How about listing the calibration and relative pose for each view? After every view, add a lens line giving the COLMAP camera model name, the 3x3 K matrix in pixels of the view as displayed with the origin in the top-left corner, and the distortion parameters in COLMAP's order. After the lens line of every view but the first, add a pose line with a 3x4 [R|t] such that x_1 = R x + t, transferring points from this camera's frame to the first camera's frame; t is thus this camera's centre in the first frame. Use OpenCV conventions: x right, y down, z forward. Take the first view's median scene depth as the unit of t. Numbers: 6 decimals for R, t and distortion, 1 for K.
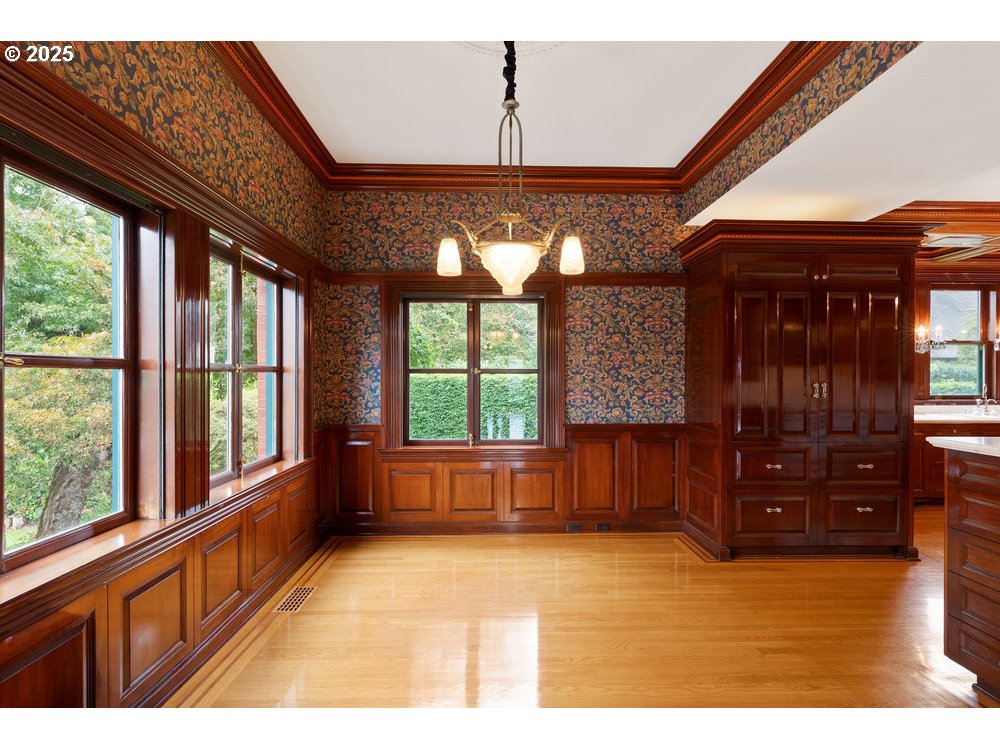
lens RADIAL K [[406.0, 0, 500.0], [0, 406.0, 375.0], [0, 0, 1]] dist [0.000171, 0.000029]
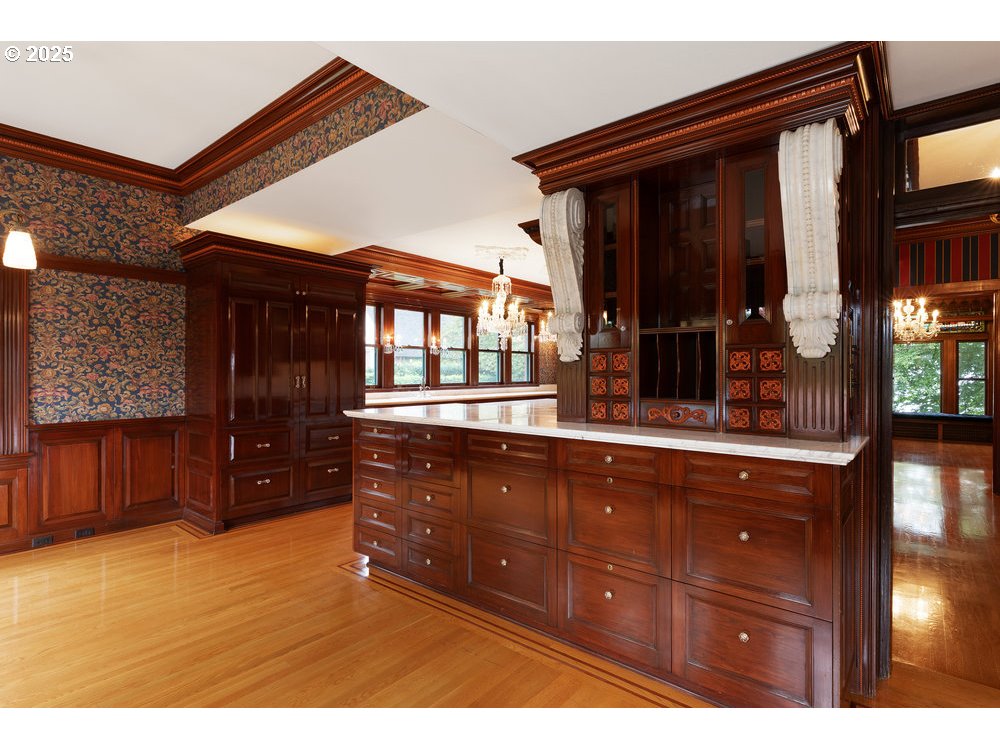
lens RADIAL K [[508.2, 0, 505.5], [0, 508.2, 371.4], [0, 0, 1]] dist [0.001191, 0.001072]
pose [[0.662416, -0.000034, 0.749136, 0.018559], [-0.003348, 0.999990, 0.003006, -0.001756], [-0.749129, -0.004500, 0.662409, -0.494303]]
